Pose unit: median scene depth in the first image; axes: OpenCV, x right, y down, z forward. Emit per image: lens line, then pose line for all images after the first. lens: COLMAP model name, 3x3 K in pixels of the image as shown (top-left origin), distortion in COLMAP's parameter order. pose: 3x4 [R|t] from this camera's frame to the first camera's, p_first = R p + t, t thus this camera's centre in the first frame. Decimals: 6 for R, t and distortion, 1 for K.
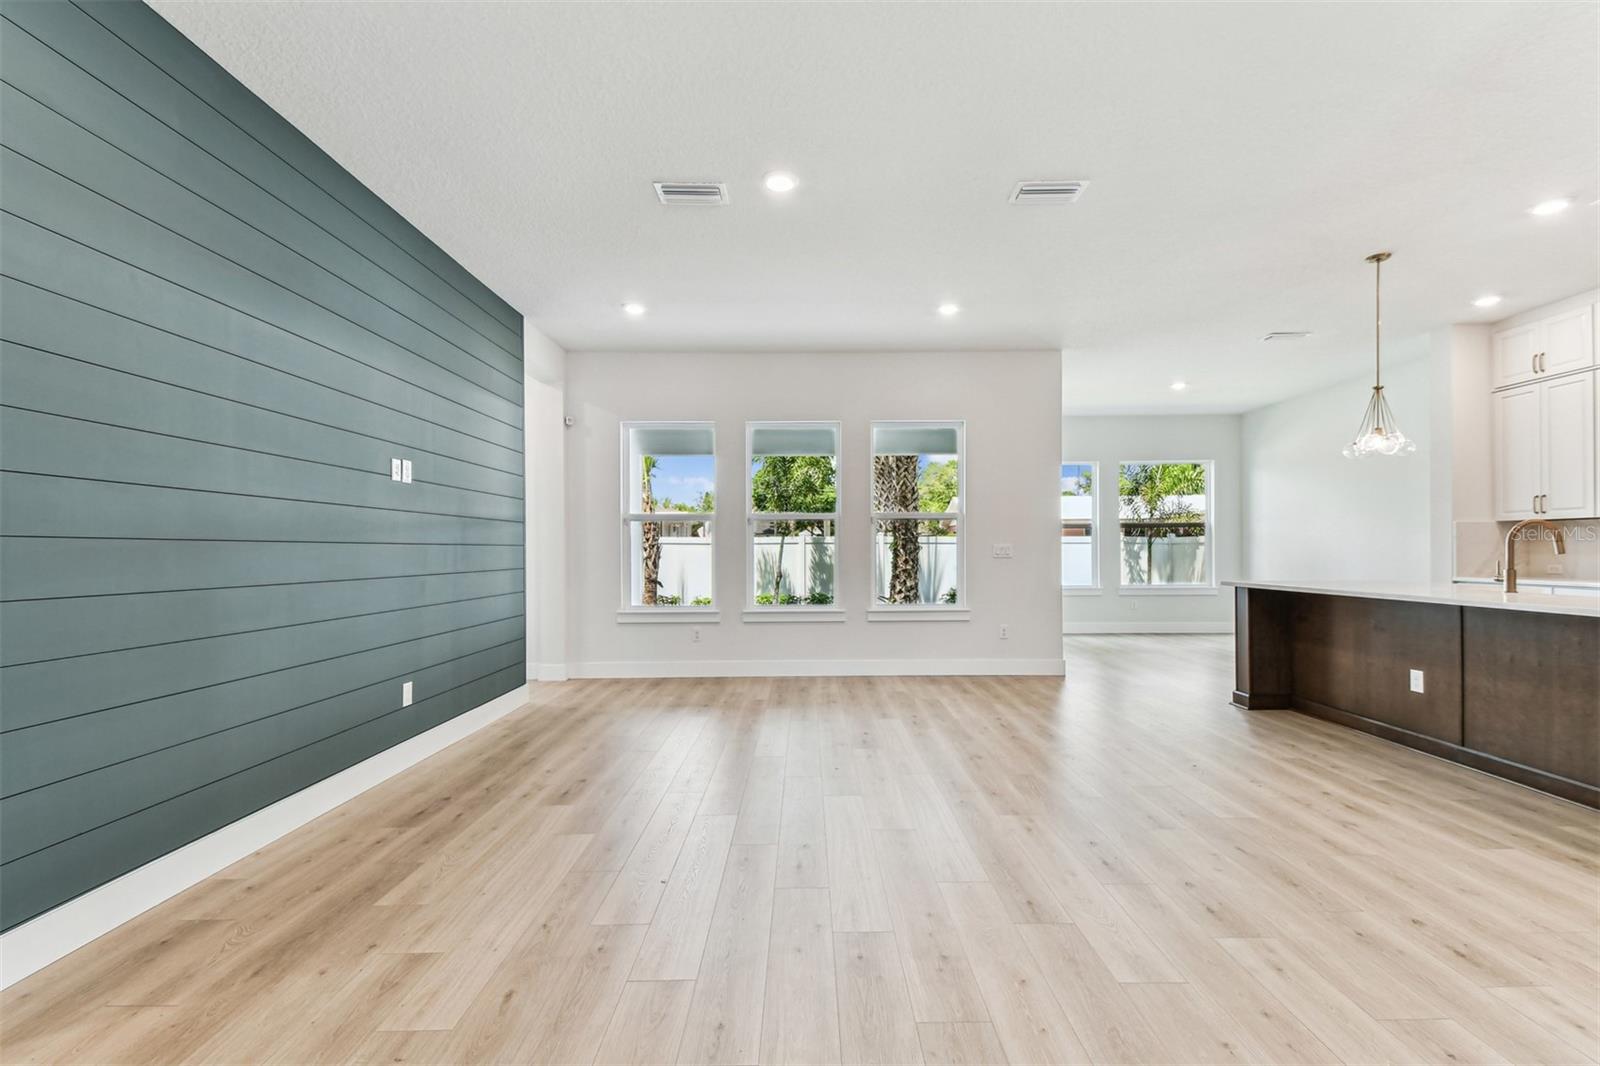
lens RADIAL K [[711.9, 0, 796.2], [0, 711.9, 551.5], [0, 0, 1]] dist [0.027882, -0.000188]
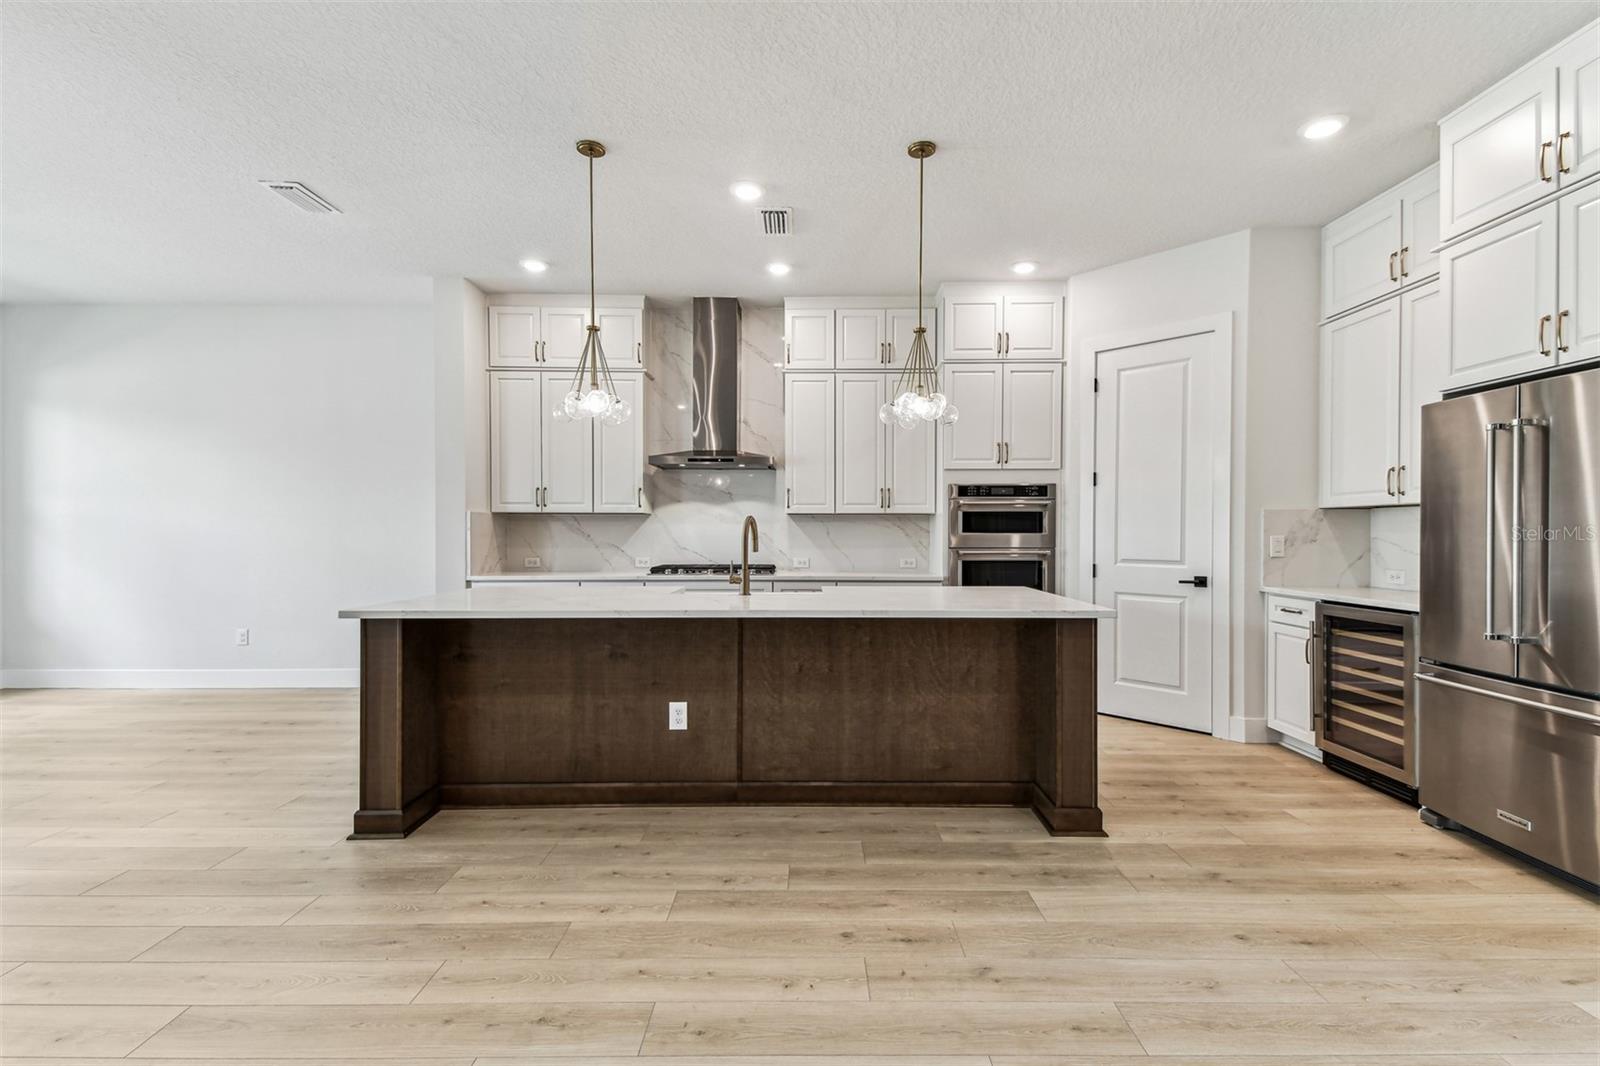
lens RADIAL K [[705.7, 0, 851.5], [0, 705.7, 537.8], [0, 0, 1]] dist [0.023203, -0.000212]
pose [[-0.023341, -0.002297, 0.999725, 0.088920], [-0.000528, 0.999997, 0.002286, -0.017328], [-0.999727, -0.000475, -0.023342, 0.877069]]
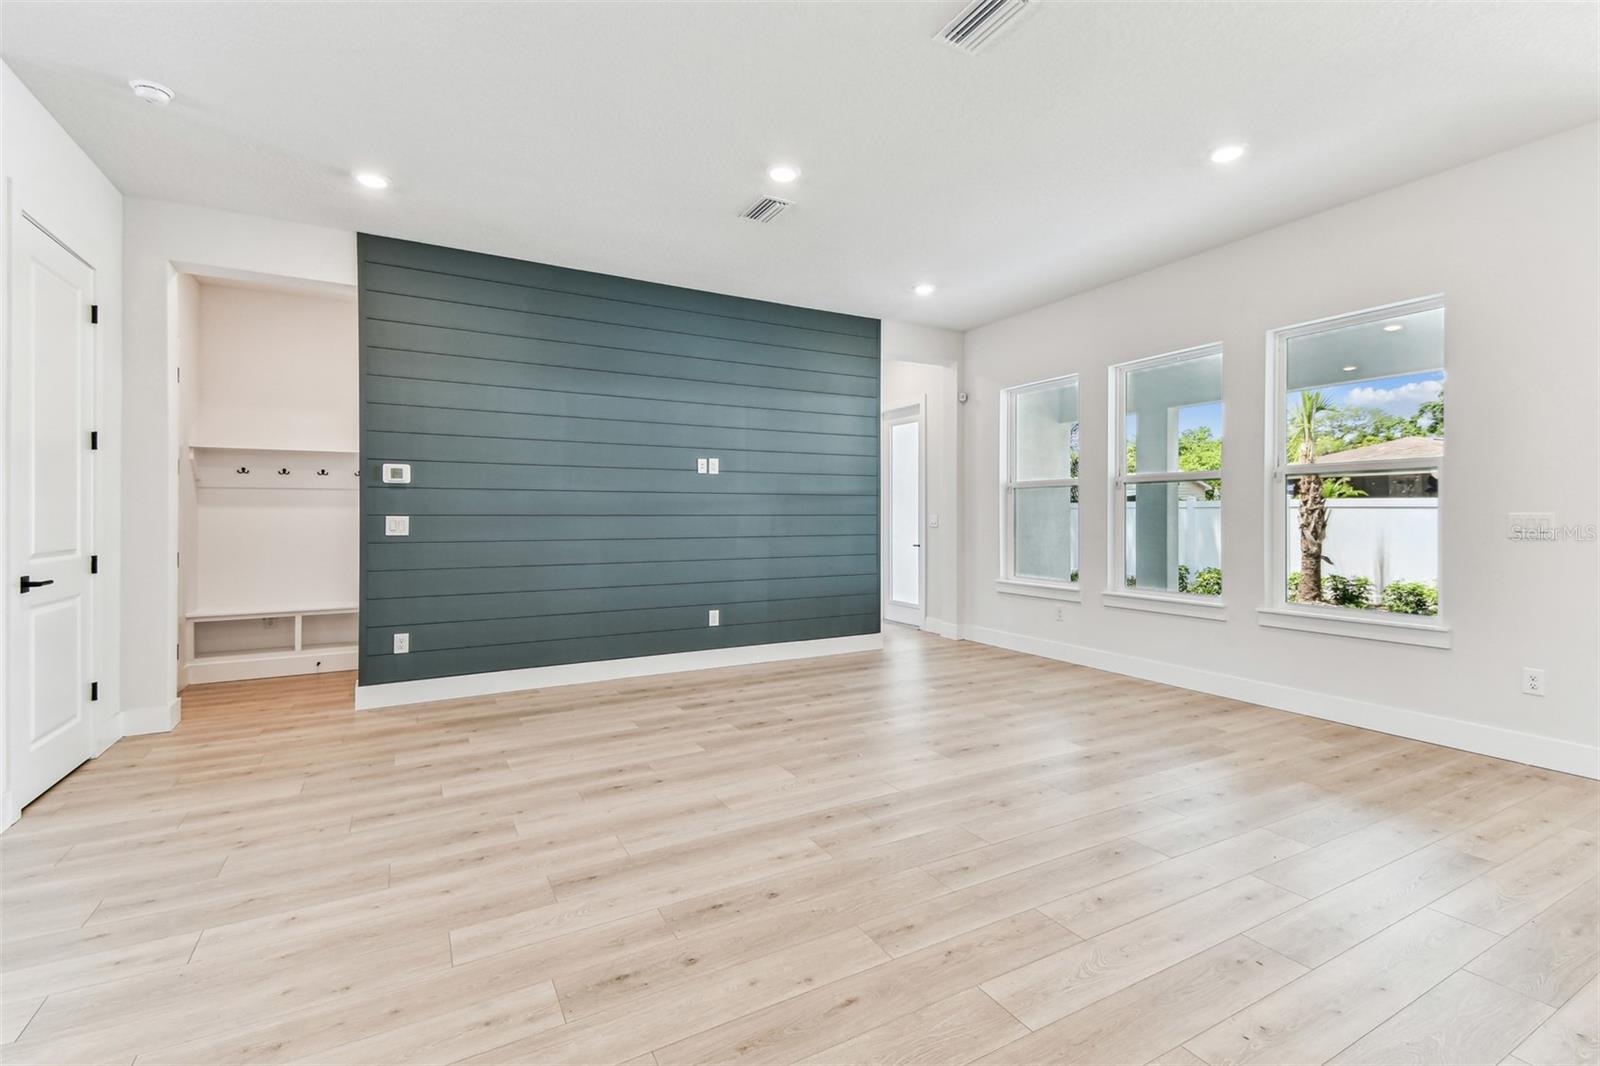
lens RADIAL K [[699.8, 0, 798.9], [0, 699.8, 511.3], [0, 0, 1]] dist [0.027601, -0.000001]
pose [[0.489868, -0.002056, -0.871794, 0.803137], [-0.001605, 0.999993, -0.003260, -0.015087], [0.871795, 0.002996, 0.489862, 0.460212]]
